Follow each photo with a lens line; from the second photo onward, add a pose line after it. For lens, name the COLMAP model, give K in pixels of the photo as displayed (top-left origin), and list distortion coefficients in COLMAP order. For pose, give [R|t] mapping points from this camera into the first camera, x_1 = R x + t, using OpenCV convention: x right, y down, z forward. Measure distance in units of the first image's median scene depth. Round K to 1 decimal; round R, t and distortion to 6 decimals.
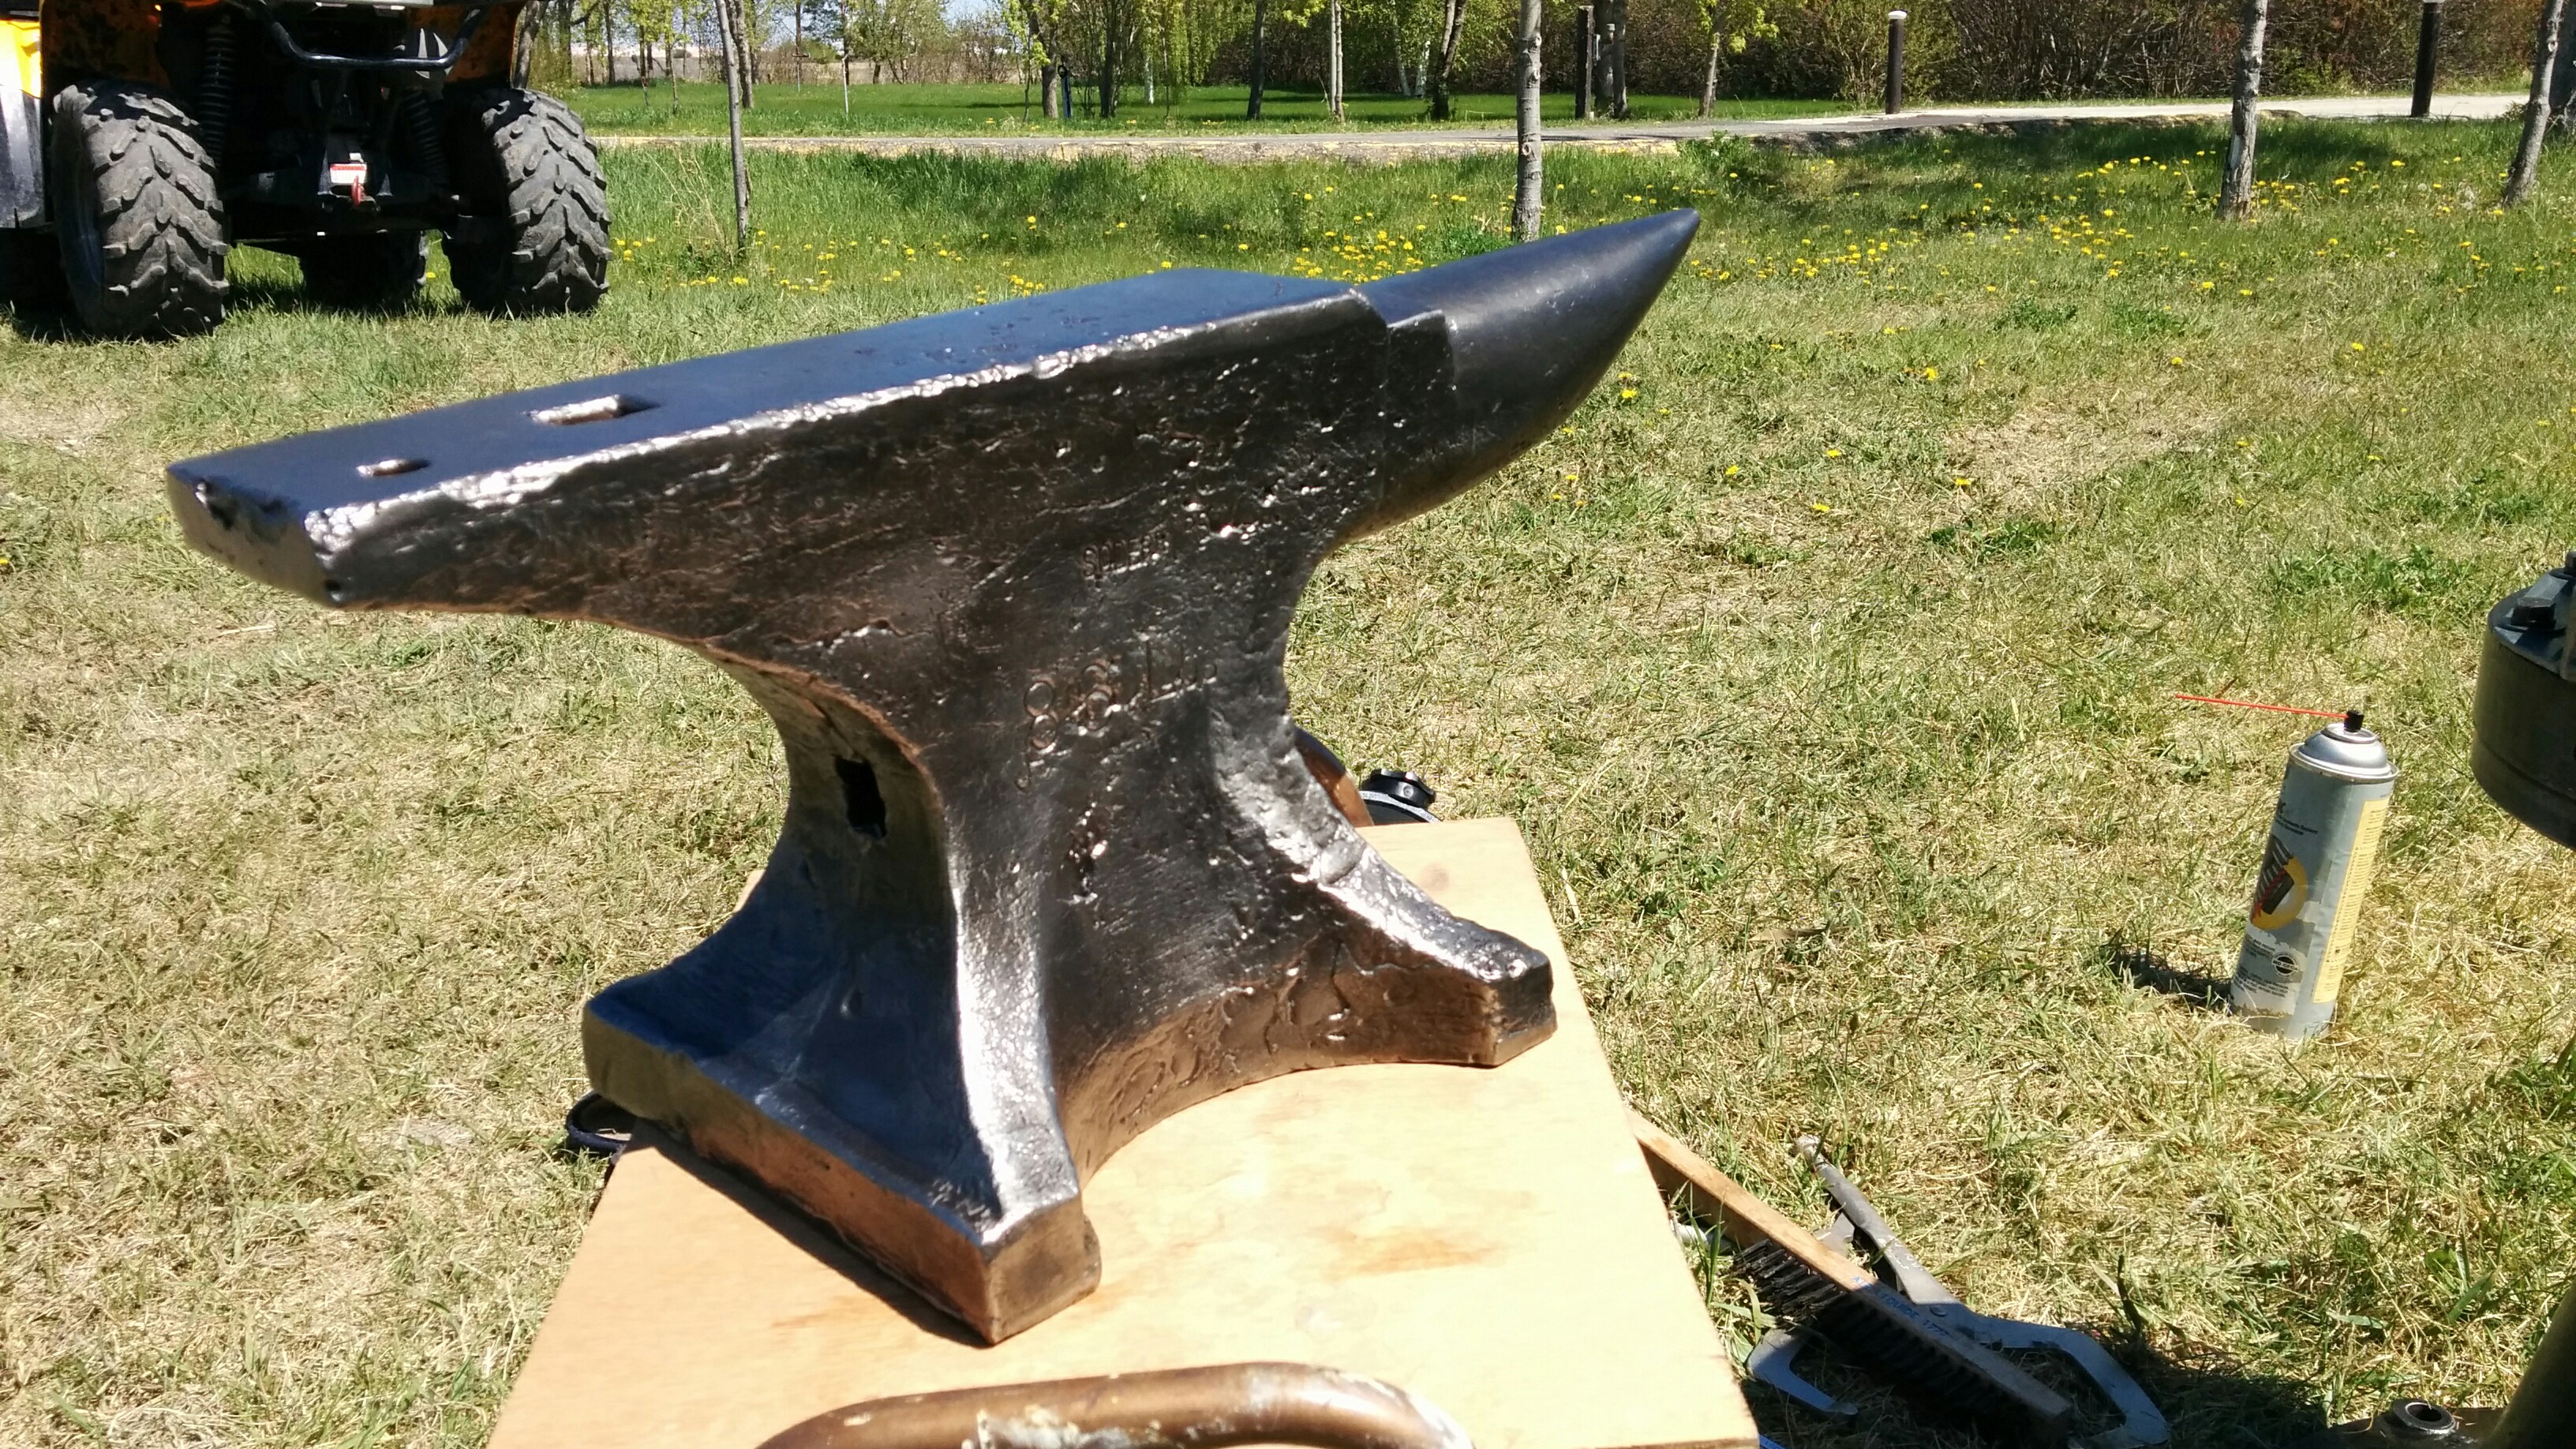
lens RADIAL K [[2087.2, 0, 1328.5], [0, 2087.2, 702.9], [0, 0, 1]] dist [0.065038, -0.044498]
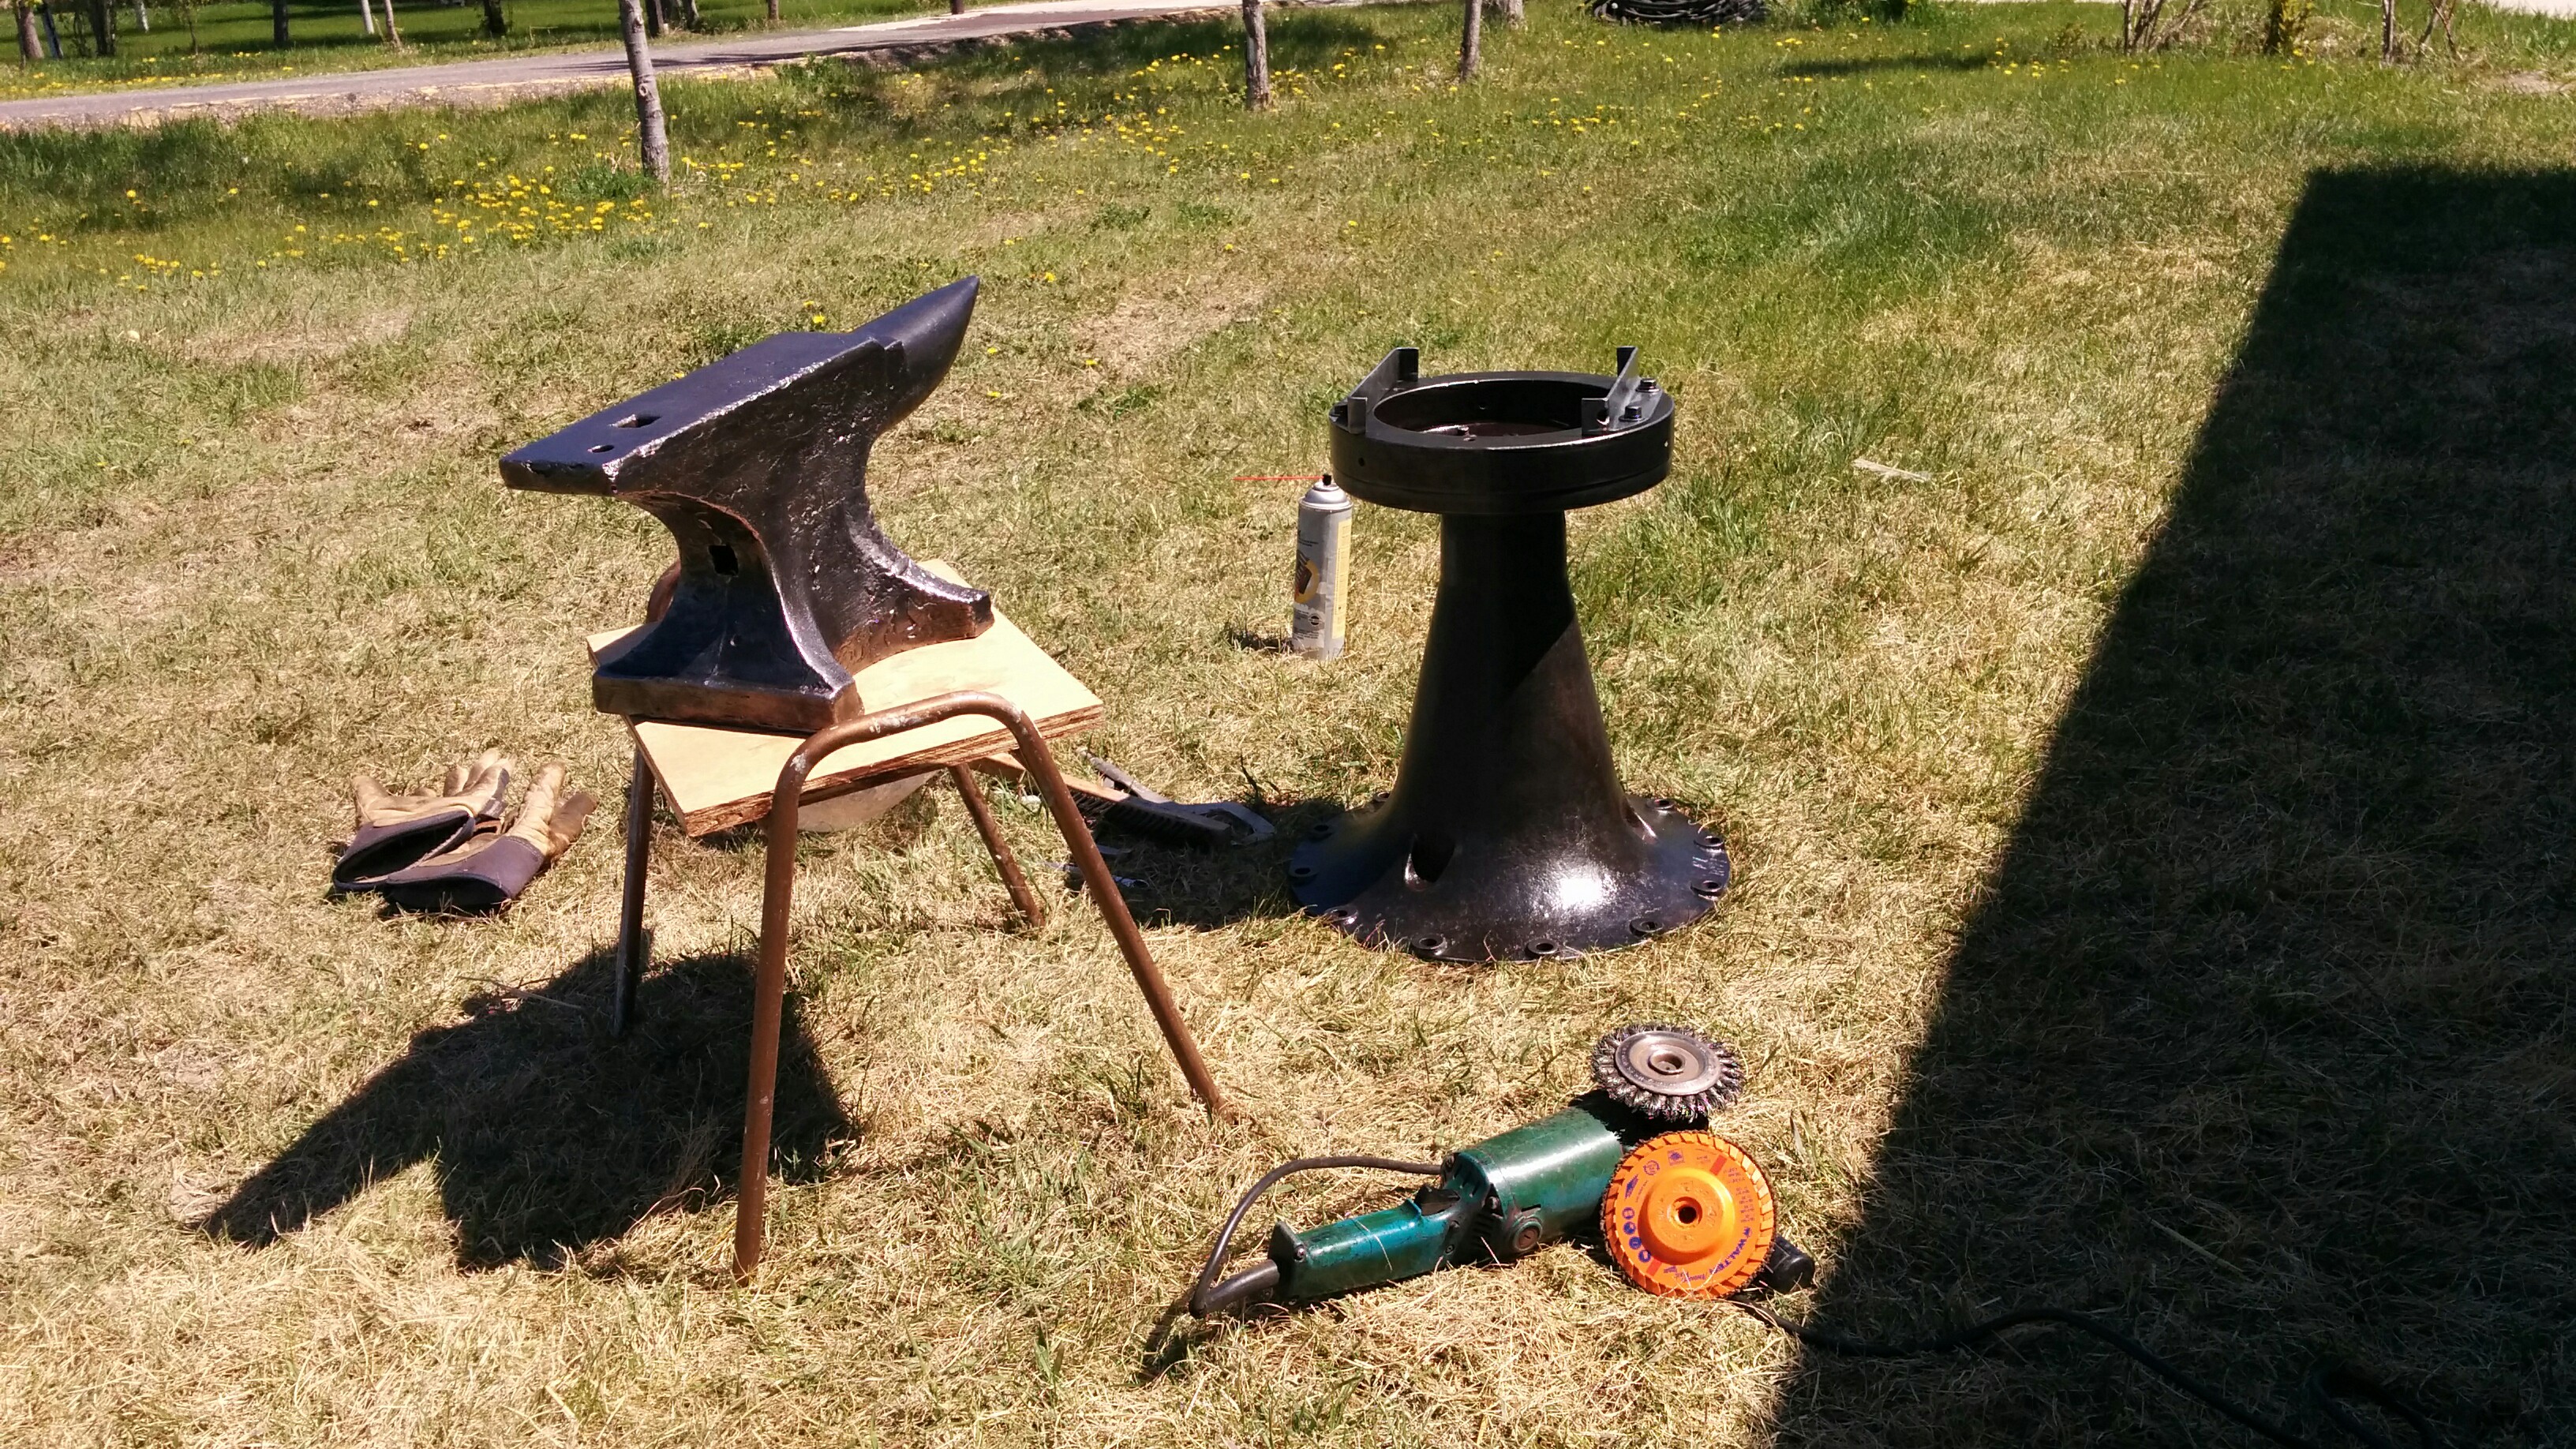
lens RADIAL K [[2087.2, 0, 1328.5], [0, 2087.2, 702.9], [0, 0, 1]] dist [0.065038, -0.044498]
pose [[0.910763, -0.178199, 0.372500, -0.082156], [0.158492, 0.983853, 0.083150, 0.018431], [-0.381303, -0.016691, 0.924300, -0.252323]]
